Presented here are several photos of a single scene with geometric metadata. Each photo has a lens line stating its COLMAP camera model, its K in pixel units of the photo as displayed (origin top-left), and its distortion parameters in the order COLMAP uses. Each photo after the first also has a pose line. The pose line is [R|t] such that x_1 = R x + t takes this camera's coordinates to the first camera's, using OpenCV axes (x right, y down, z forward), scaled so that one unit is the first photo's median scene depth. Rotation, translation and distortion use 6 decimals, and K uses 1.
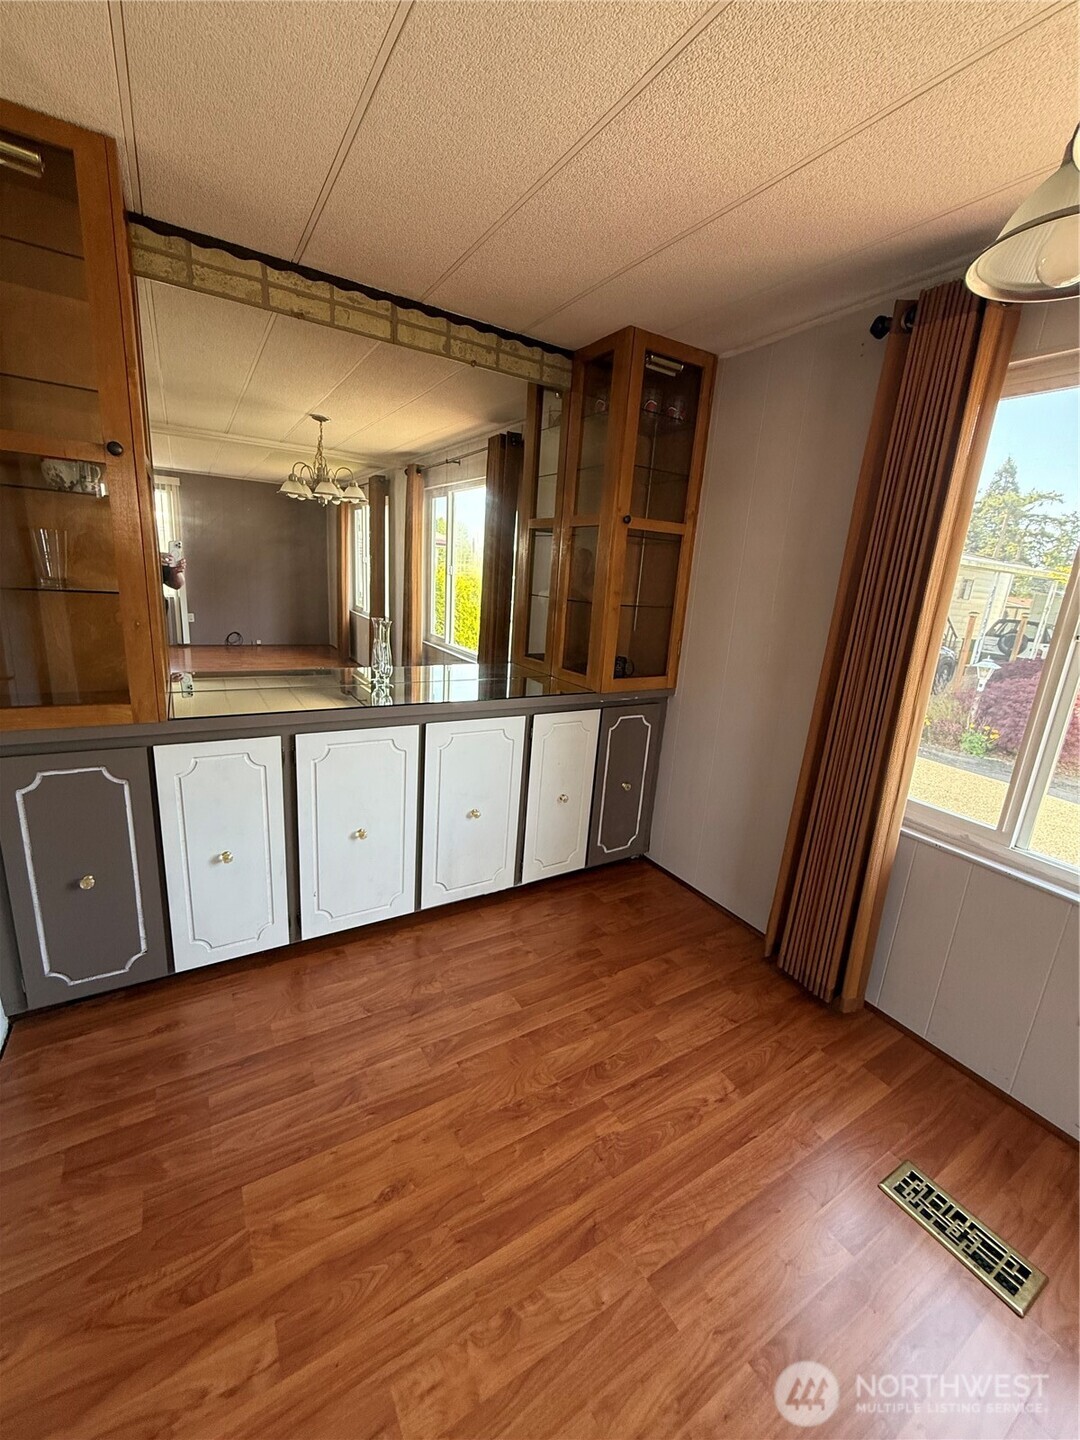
lens RADIAL K [[573.6, 0, 537.7], [0, 573.6, 714.1], [0, 0, 1]] dist [0.000368, -0.000279]
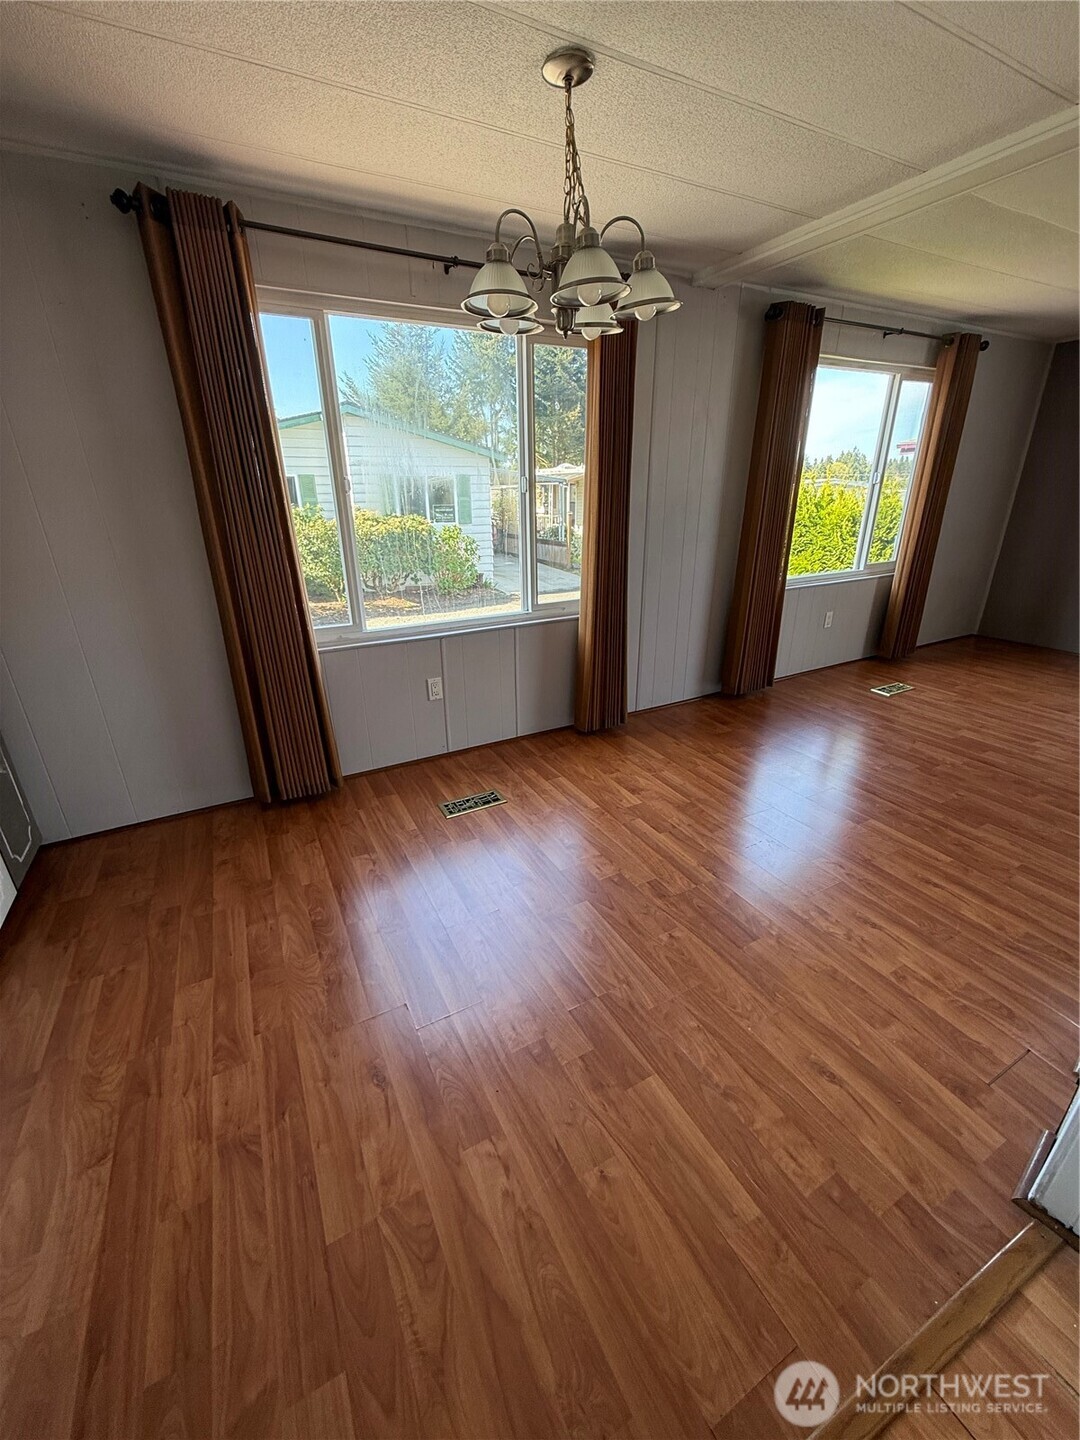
lens RADIAL K [[573.6, 0, 542.0], [0, 573.6, 708.2], [0, 0, 1]] dist [0.000368, -0.000279]
pose [[0.051588, -0.425589, 0.903445, -0.697157], [0.256939, 0.879852, 0.399804, -0.094147], [-0.965050, 0.211505, 0.154740, 0.299180]]
